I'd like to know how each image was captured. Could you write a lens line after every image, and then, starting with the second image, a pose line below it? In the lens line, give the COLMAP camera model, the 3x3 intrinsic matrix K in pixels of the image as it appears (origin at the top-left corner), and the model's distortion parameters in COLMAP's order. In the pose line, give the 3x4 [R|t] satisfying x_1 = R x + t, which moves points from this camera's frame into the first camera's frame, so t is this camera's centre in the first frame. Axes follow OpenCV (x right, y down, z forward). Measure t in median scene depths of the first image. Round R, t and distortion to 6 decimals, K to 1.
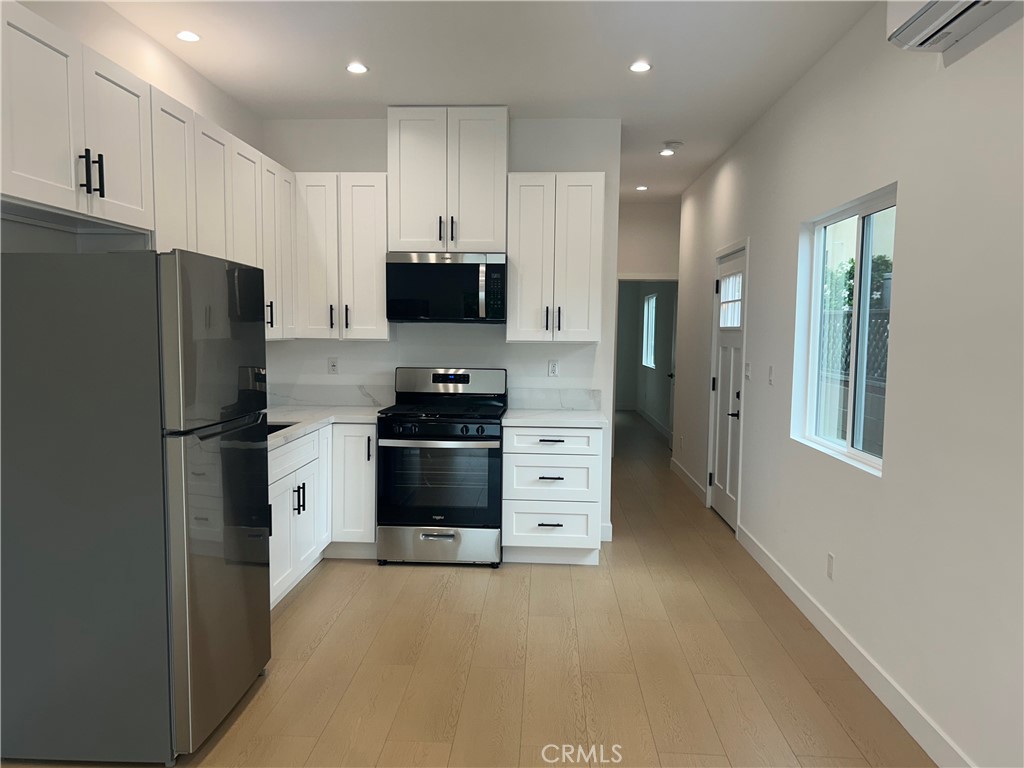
lens RADIAL K [[771.3, 0, 501.5], [0, 771.3, 399.0], [0, 0, 1]] dist [0.048441, -0.054456]
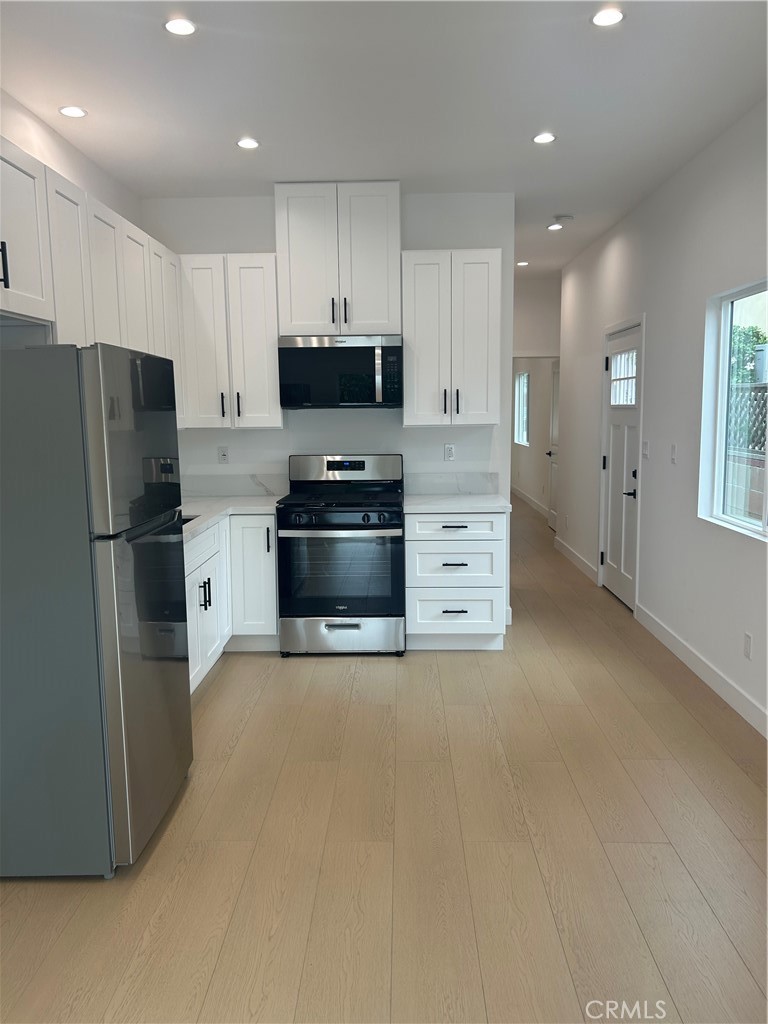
lens RADIAL K [[771.3, 0, 379.7], [0, 771.3, 509.2], [0, 0, 1]] dist [0.048441, -0.054456]
pose [[0.999125, -0.027943, 0.031118, -0.058348], [0.026639, 0.998781, 0.041553, -0.011163], [-0.032241, -0.040688, 0.998652, 0.020319]]
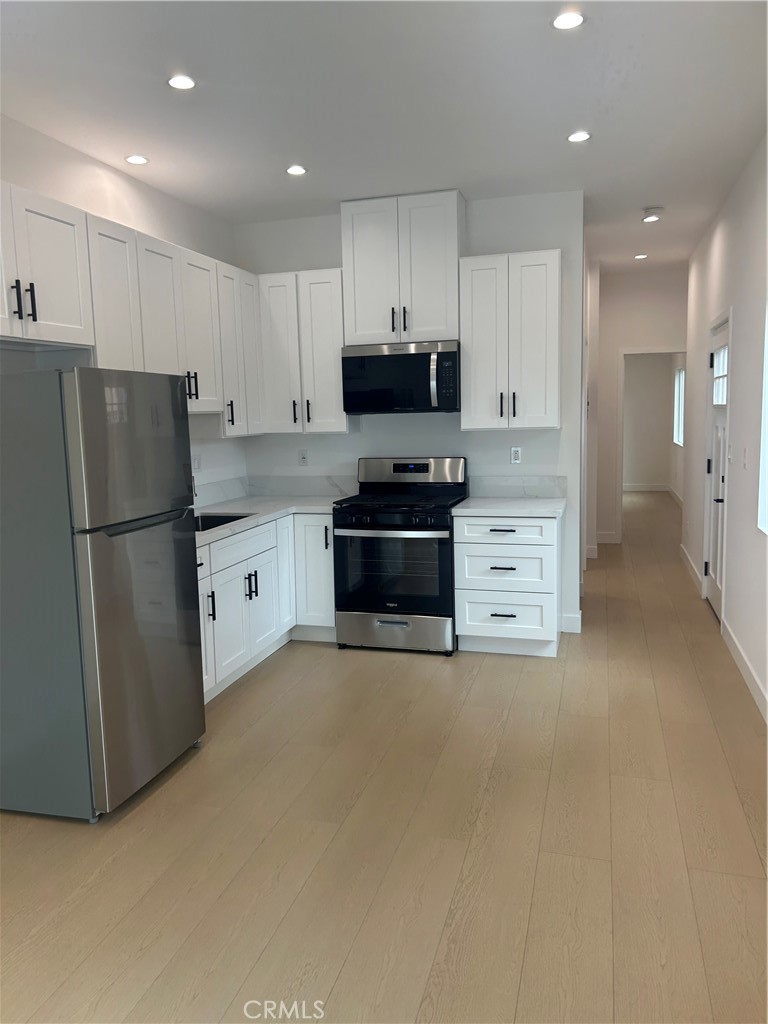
lens RADIAL K [[771.3, 0, 379.7], [0, 771.3, 509.2], [0, 0, 1]] dist [0.048441, -0.054456]
pose [[0.972240, -0.006526, -0.233895, 0.138497], [0.015950, 0.999134, 0.038425, -0.012905], [0.233441, -0.041089, 0.971502, 0.005688]]
